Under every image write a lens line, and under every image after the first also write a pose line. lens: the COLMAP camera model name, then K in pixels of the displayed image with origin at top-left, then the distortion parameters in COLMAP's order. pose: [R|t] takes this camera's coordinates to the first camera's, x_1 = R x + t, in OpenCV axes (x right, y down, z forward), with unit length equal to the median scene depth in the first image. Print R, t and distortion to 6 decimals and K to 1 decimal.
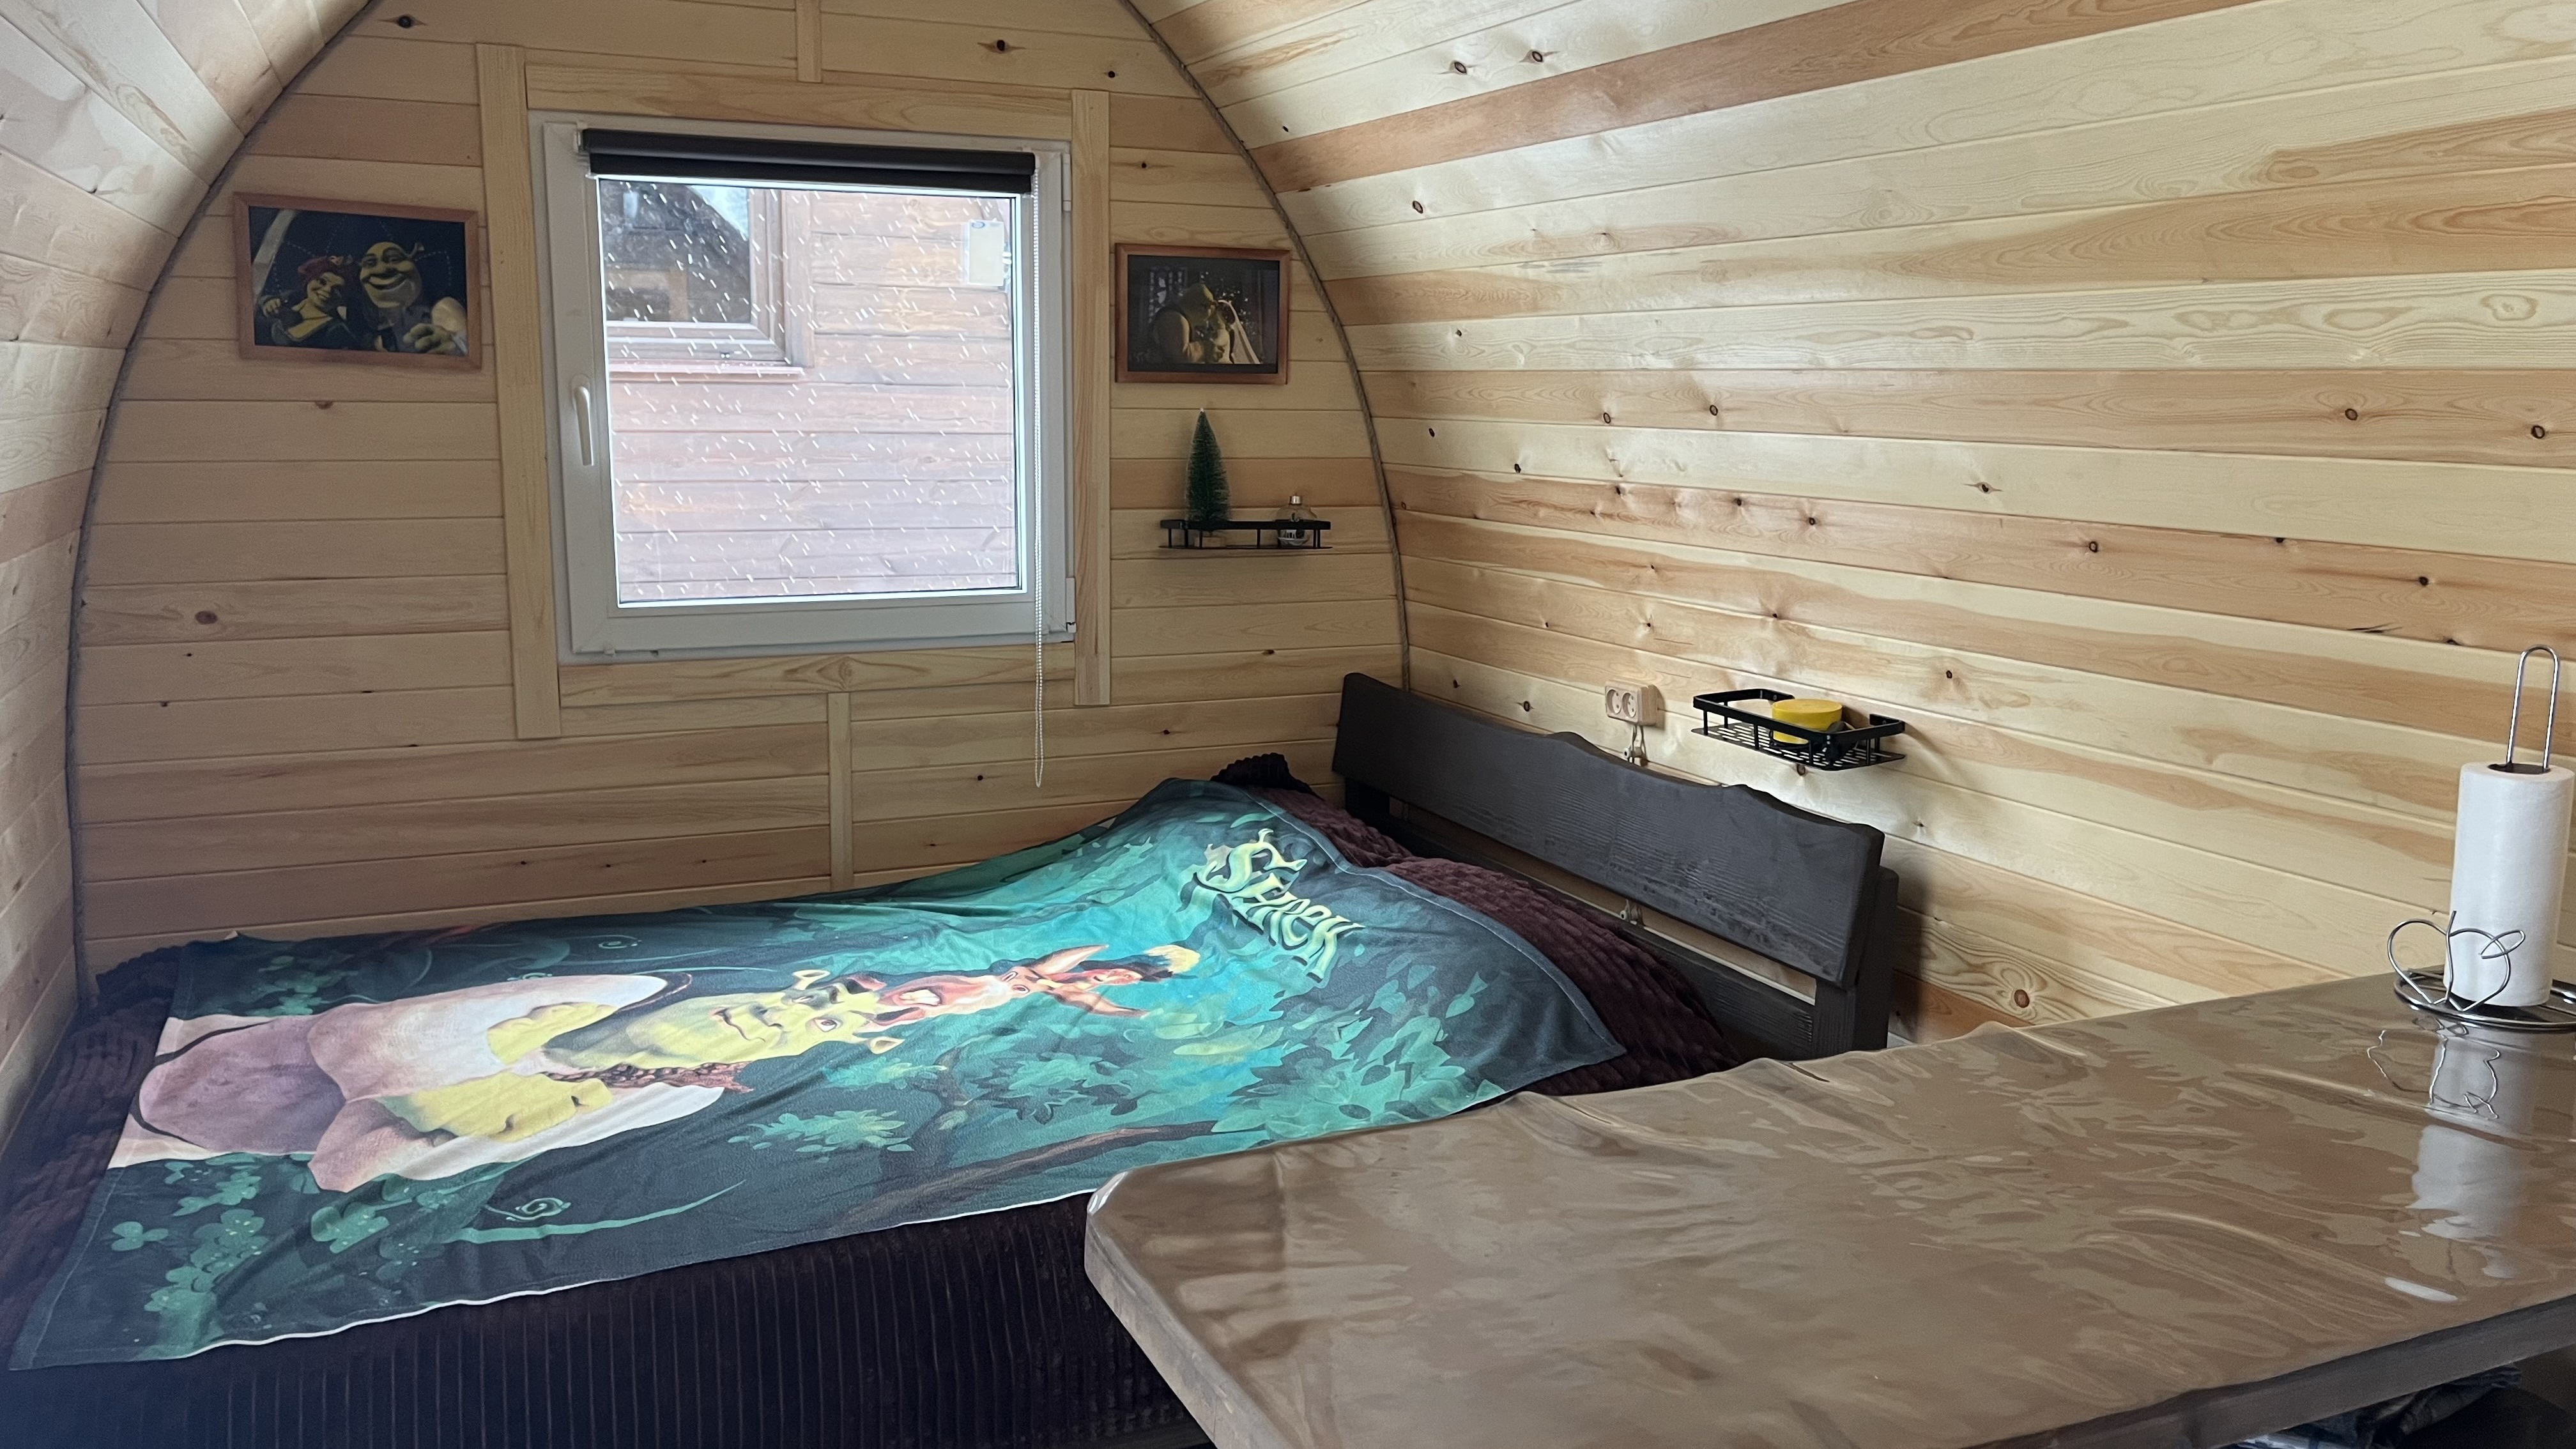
lens RADIAL K [[1948.2, 0, 1285.3], [0, 1948.2, 727.5], [0, 0, 1]] dist [0.047120, -0.057894]
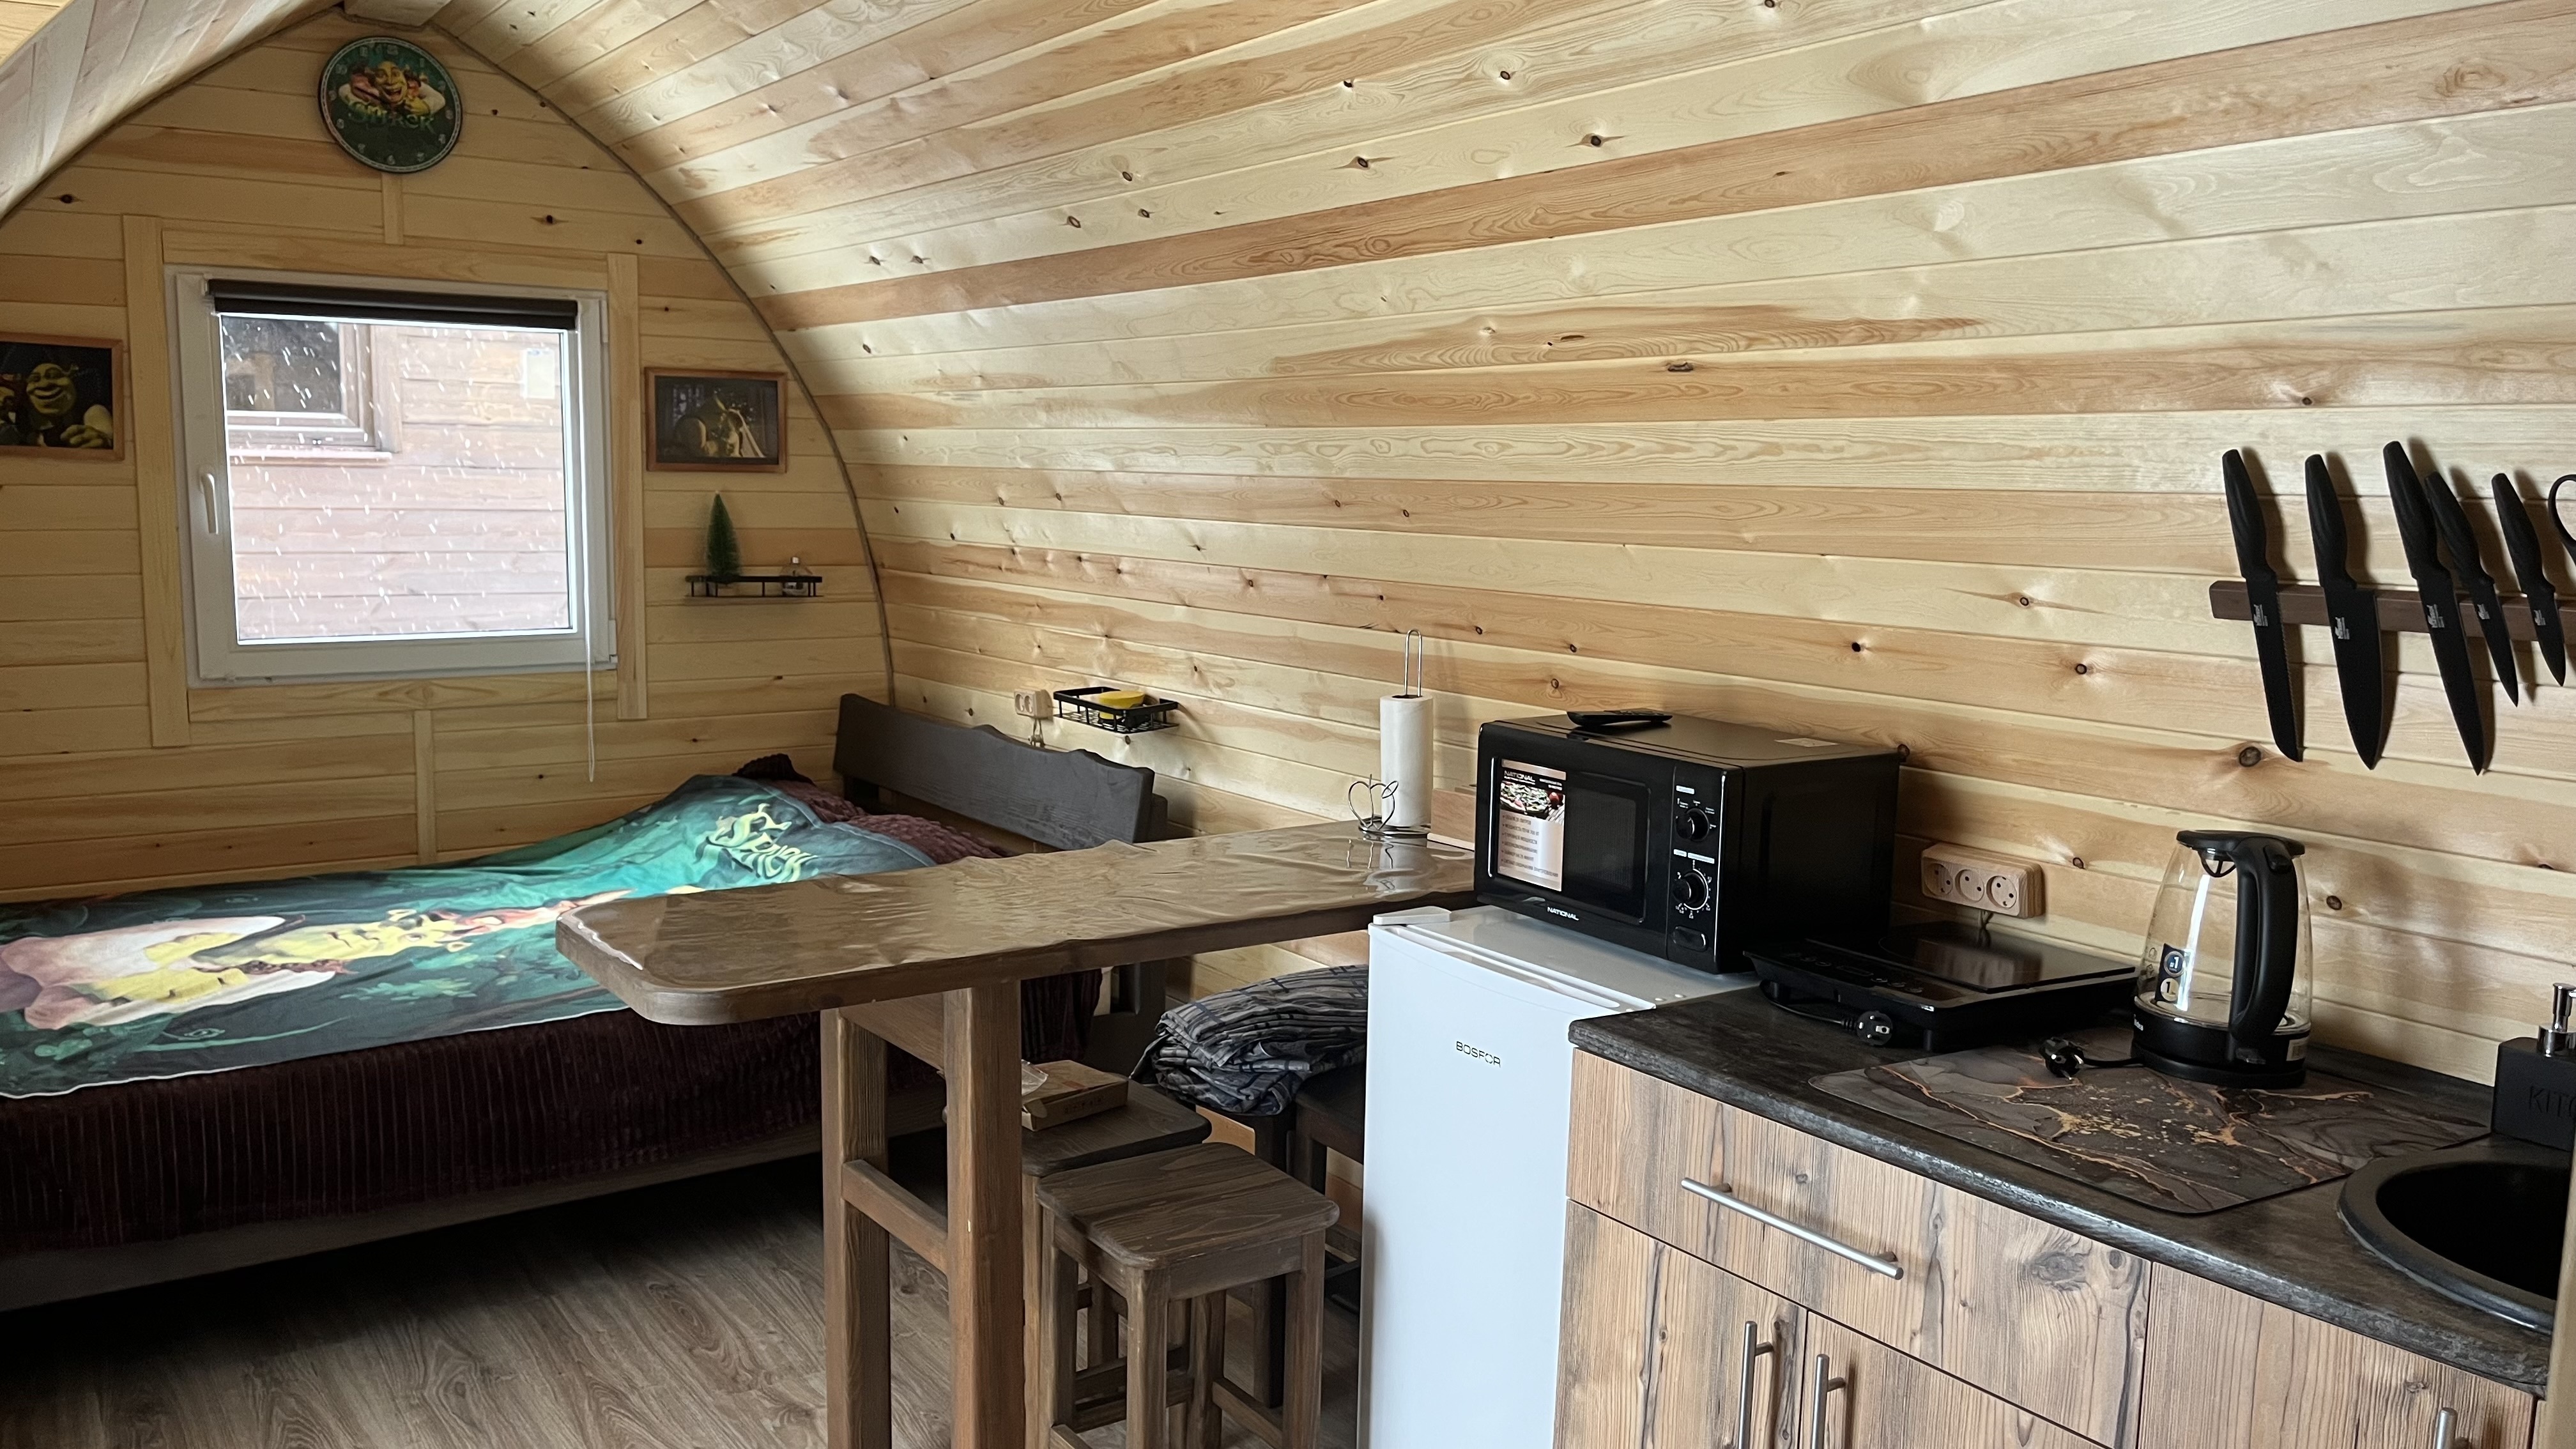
lens RADIAL K [[1948.2, 0, 1307.2], [0, 1948.2, 733.9], [0, 0, 1]] dist [0.047120, -0.057894]
pose [[0.981281, -0.019159, 0.191628, 0.105897], [0.026230, 0.999063, -0.034432, 0.064369], [-0.190789, 0.038814, 0.980863, -0.421812]]
